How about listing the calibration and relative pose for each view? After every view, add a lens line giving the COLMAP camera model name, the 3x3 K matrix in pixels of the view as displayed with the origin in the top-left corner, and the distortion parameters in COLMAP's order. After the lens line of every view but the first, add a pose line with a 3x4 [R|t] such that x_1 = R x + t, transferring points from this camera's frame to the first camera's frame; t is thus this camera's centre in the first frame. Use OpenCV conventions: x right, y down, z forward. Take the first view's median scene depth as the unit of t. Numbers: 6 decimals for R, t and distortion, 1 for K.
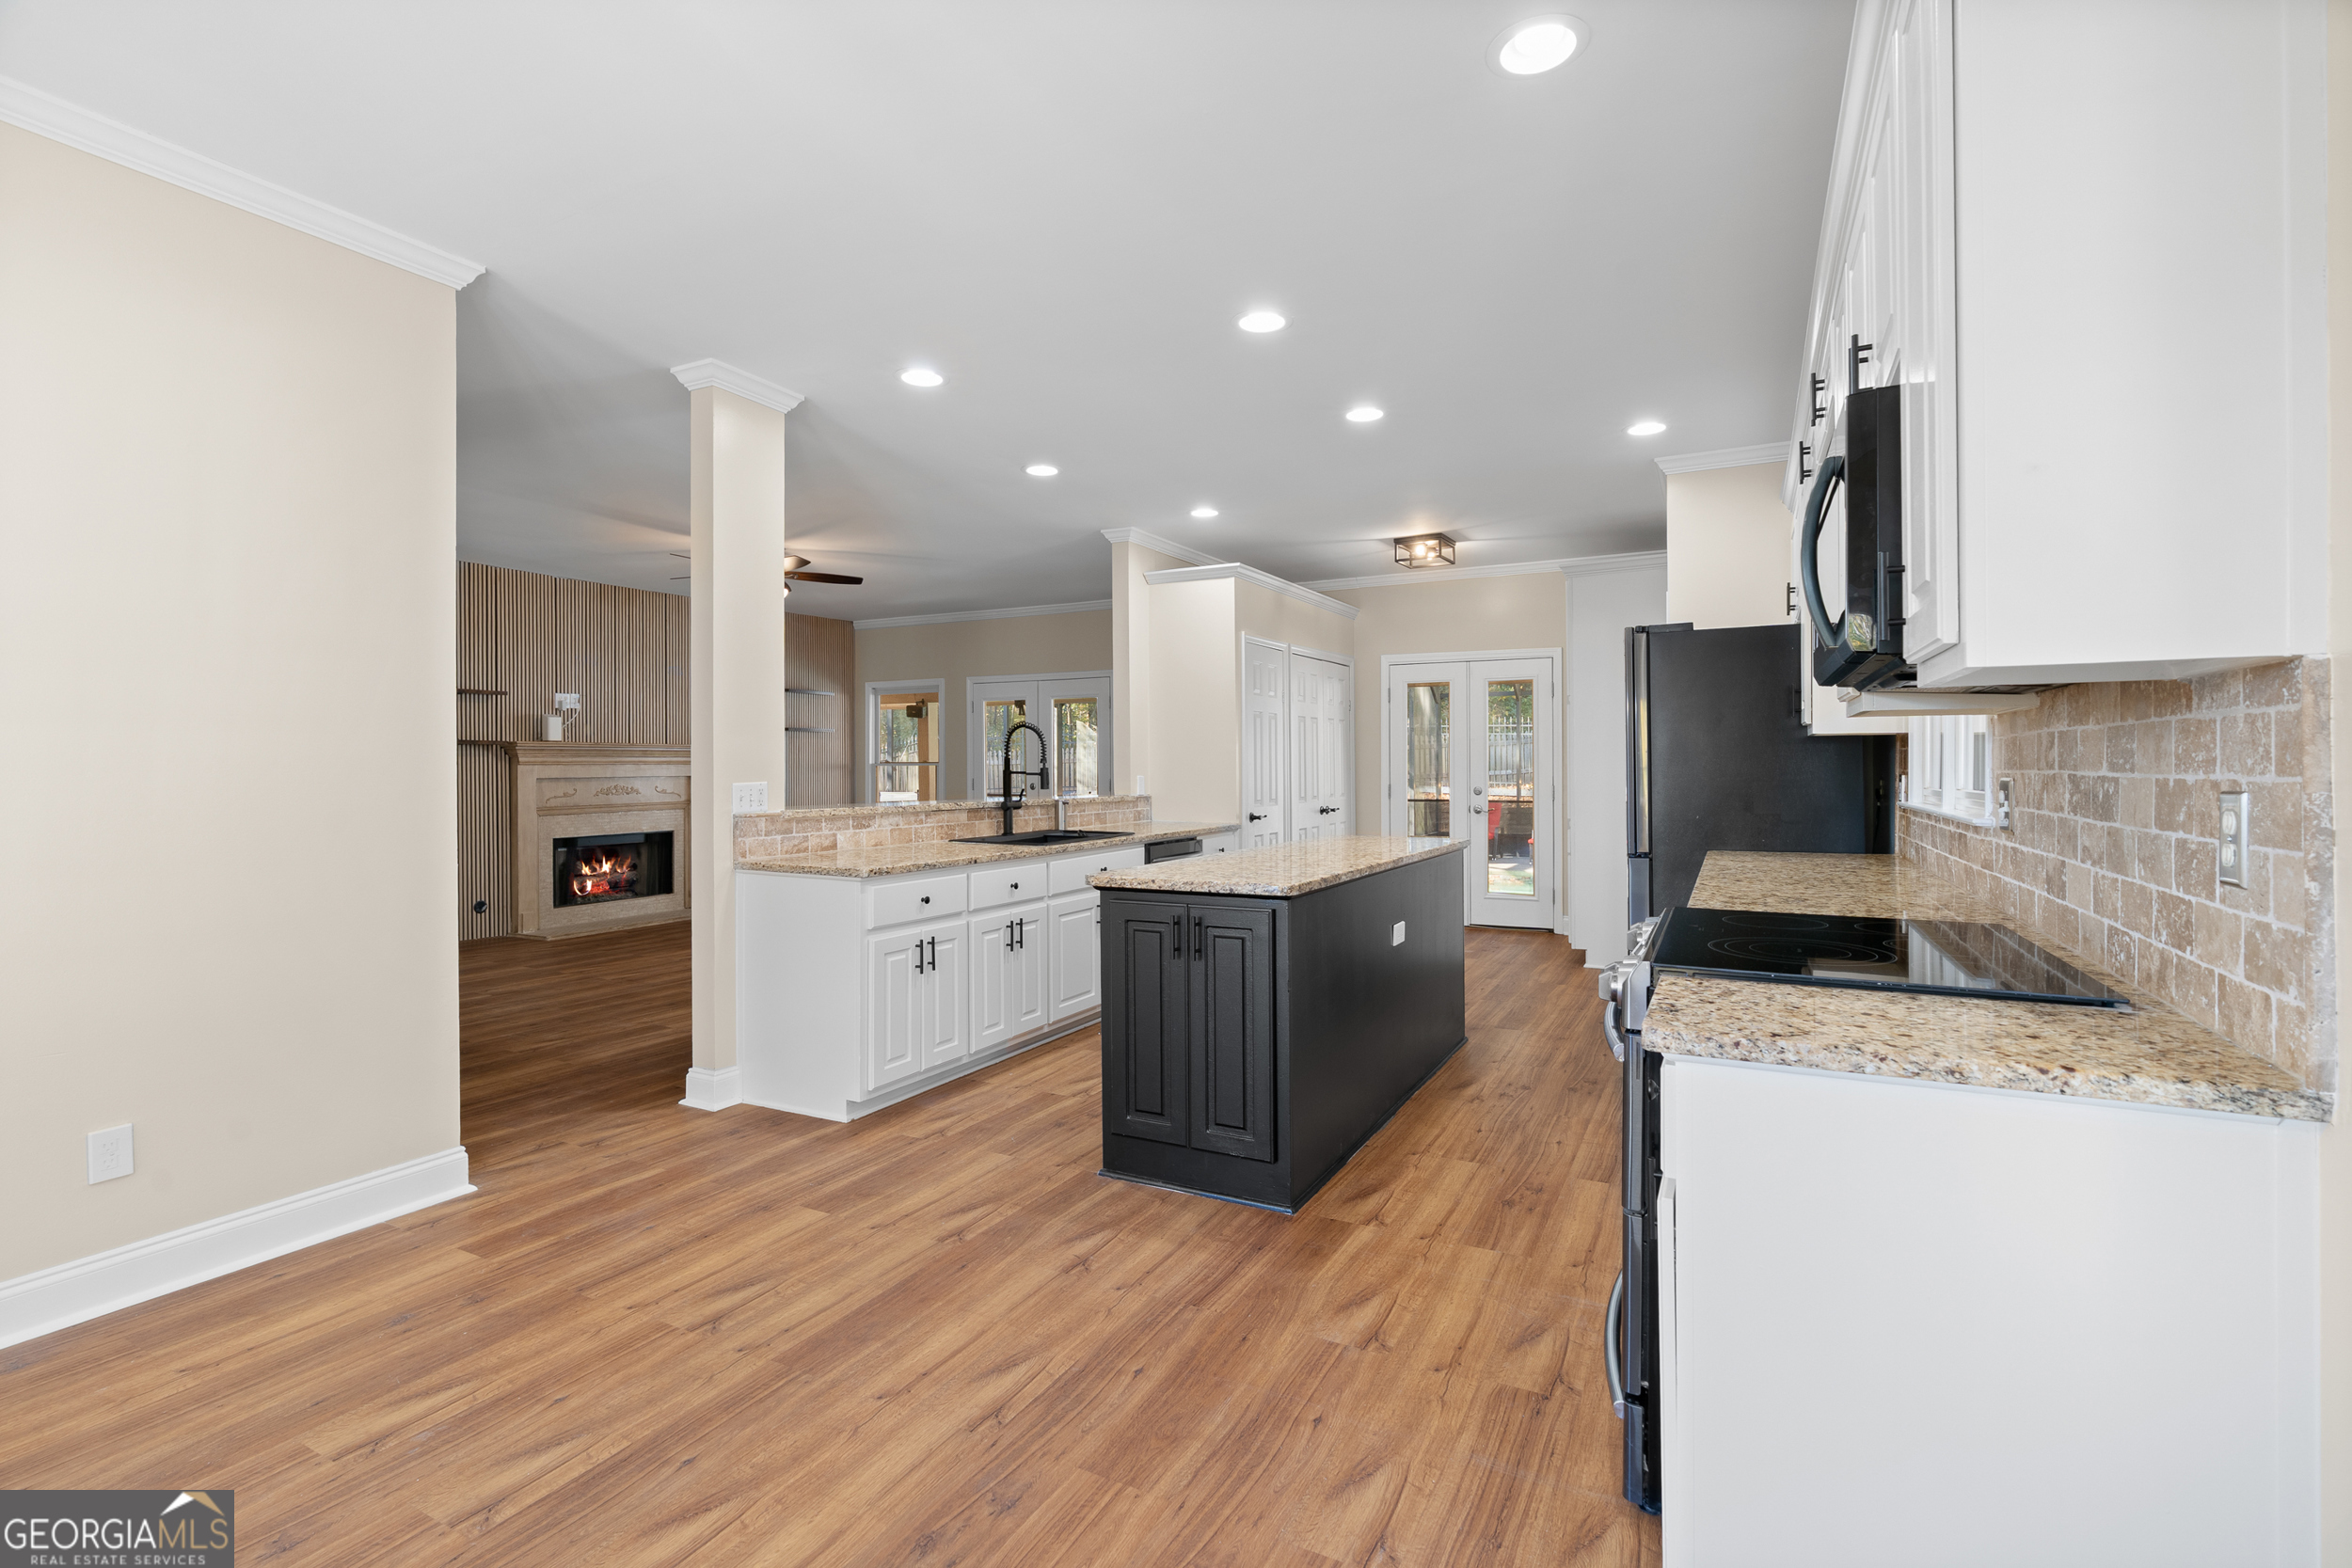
lens RADIAL K [[1070.2, 0, 1154.8], [0, 1070.2, 761.3], [0, 0, 1]] dist [-0.014867, 0.002800]
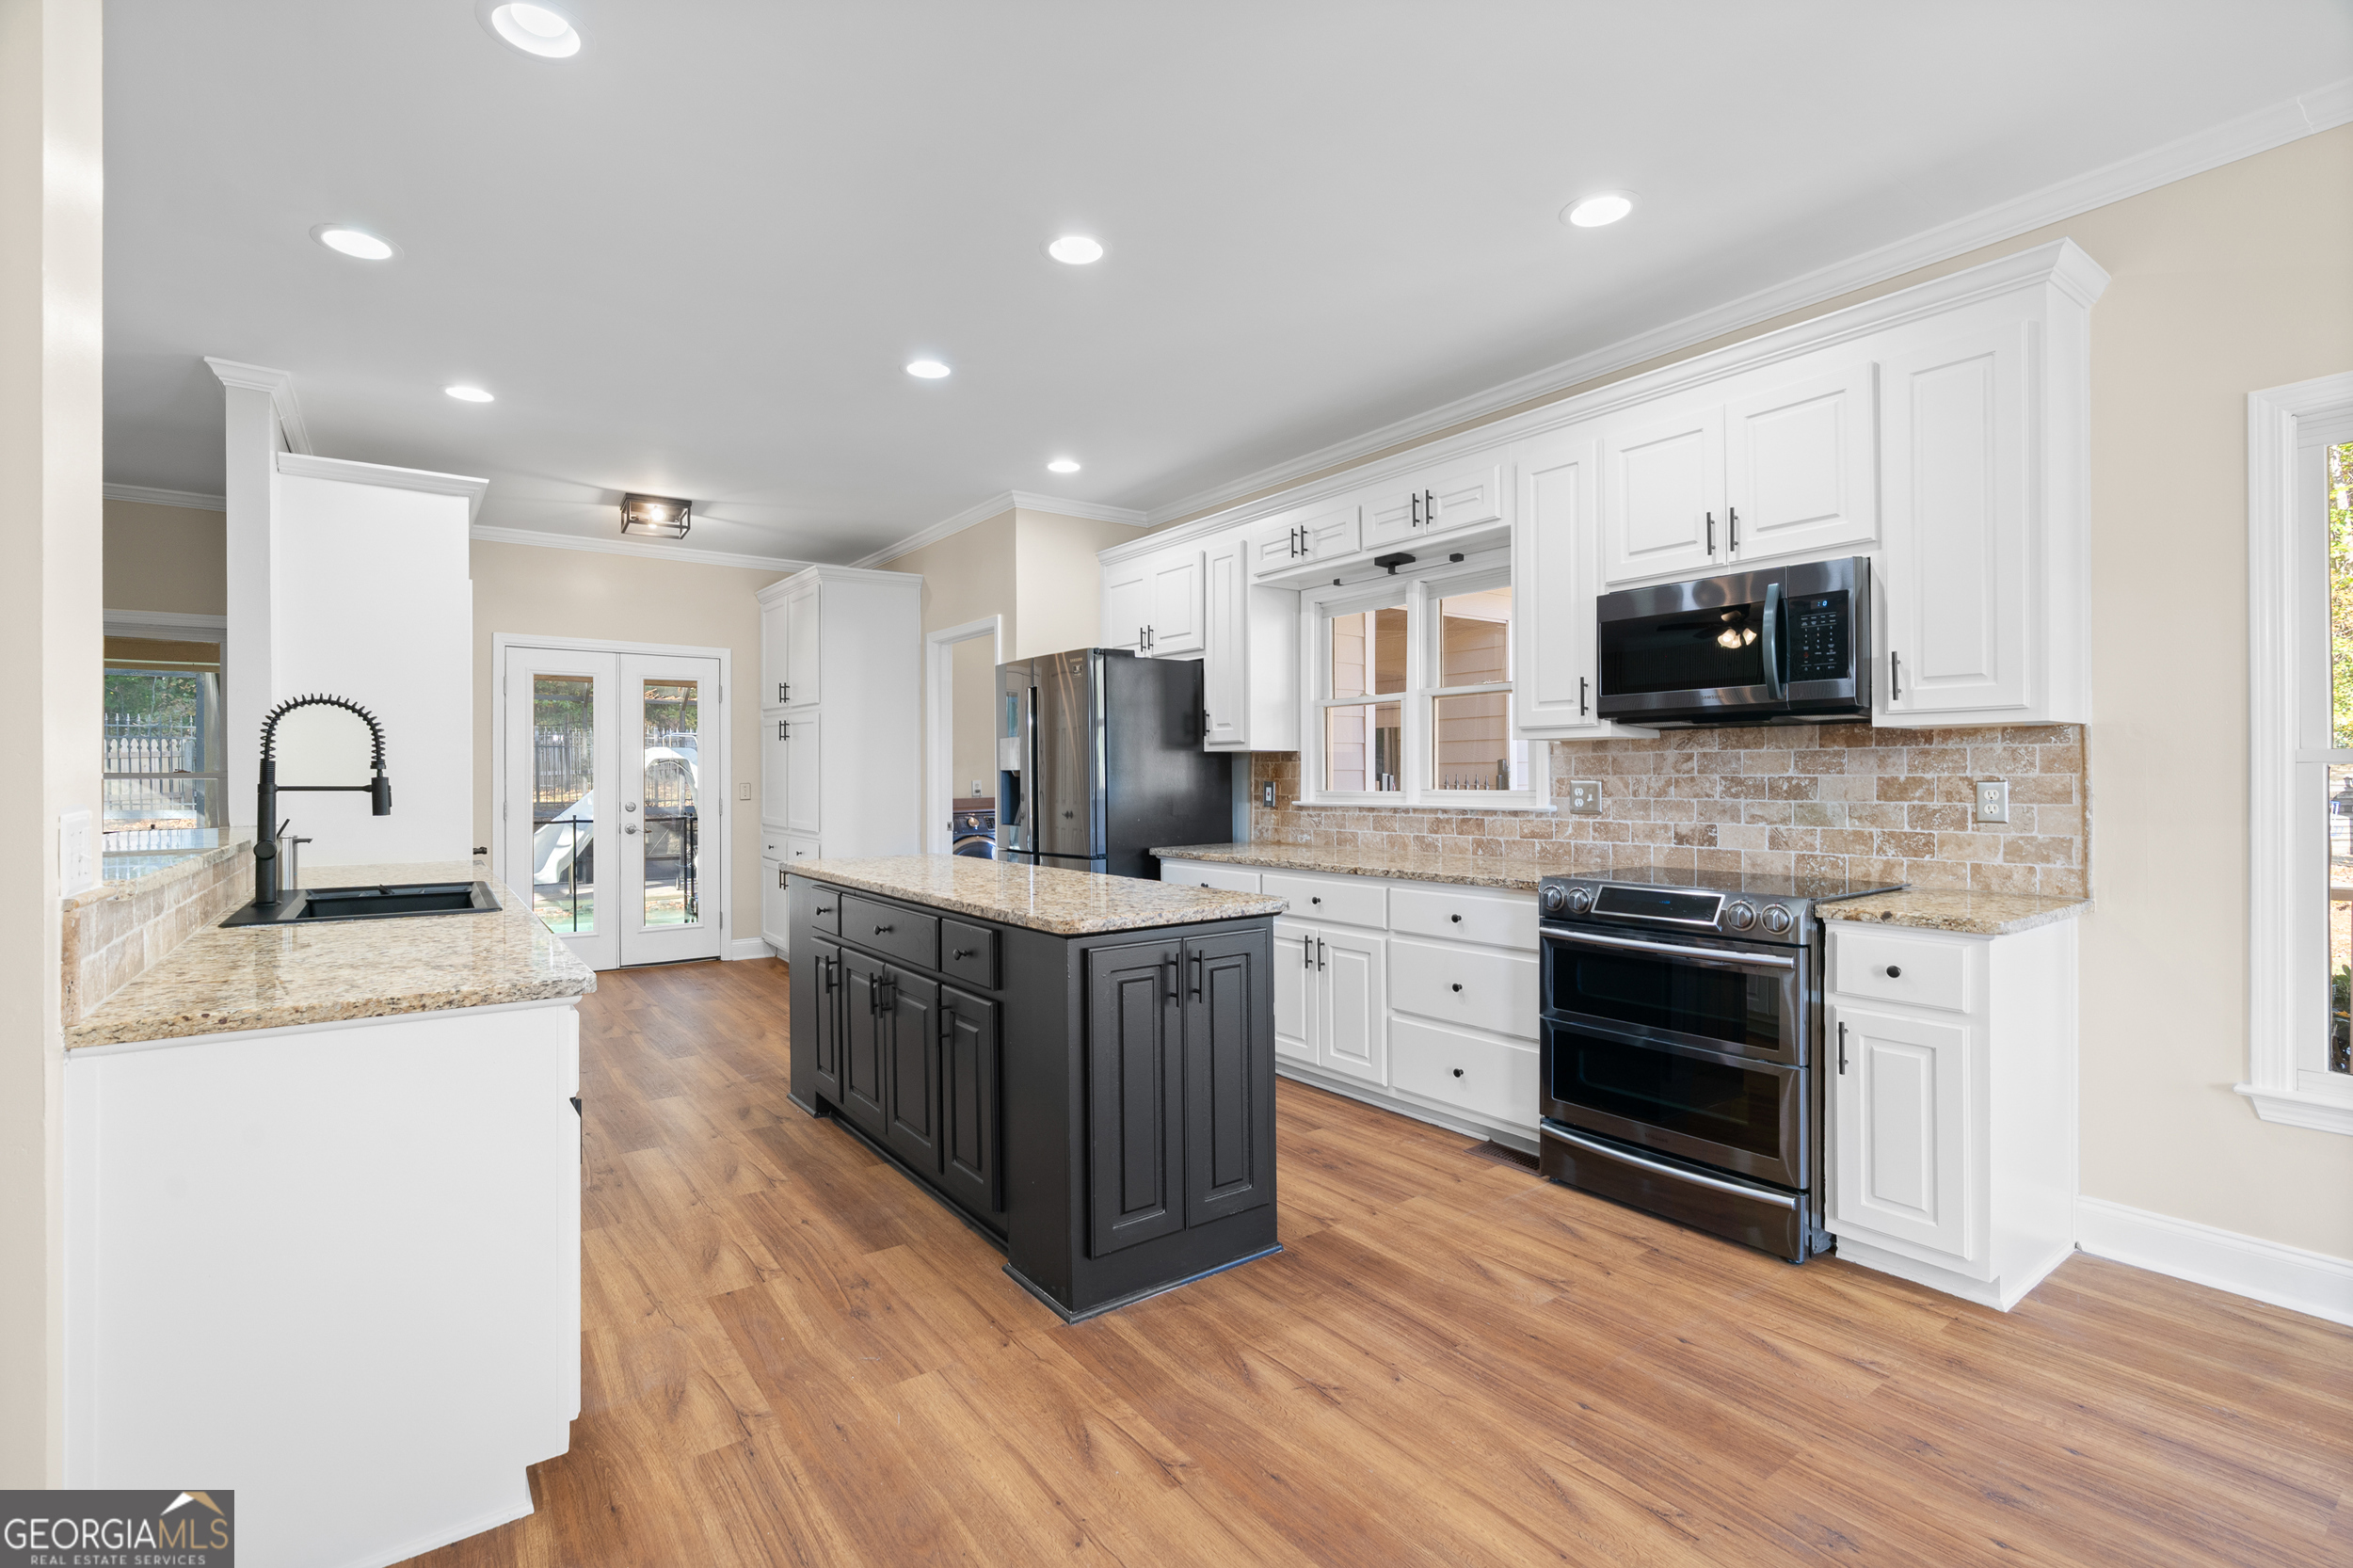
lens RADIAL K [[1070.7, 0, 1180.0], [0, 1070.7, 777.1], [0, 0, 1]] dist [-0.014867, 0.002800]
pose [[0.432769, -0.000028, 0.901505, -0.783713], [-0.000485, 1.000000, 0.000264, 0.009534], [-0.901505, -0.000551, 0.432769, 0.699931]]
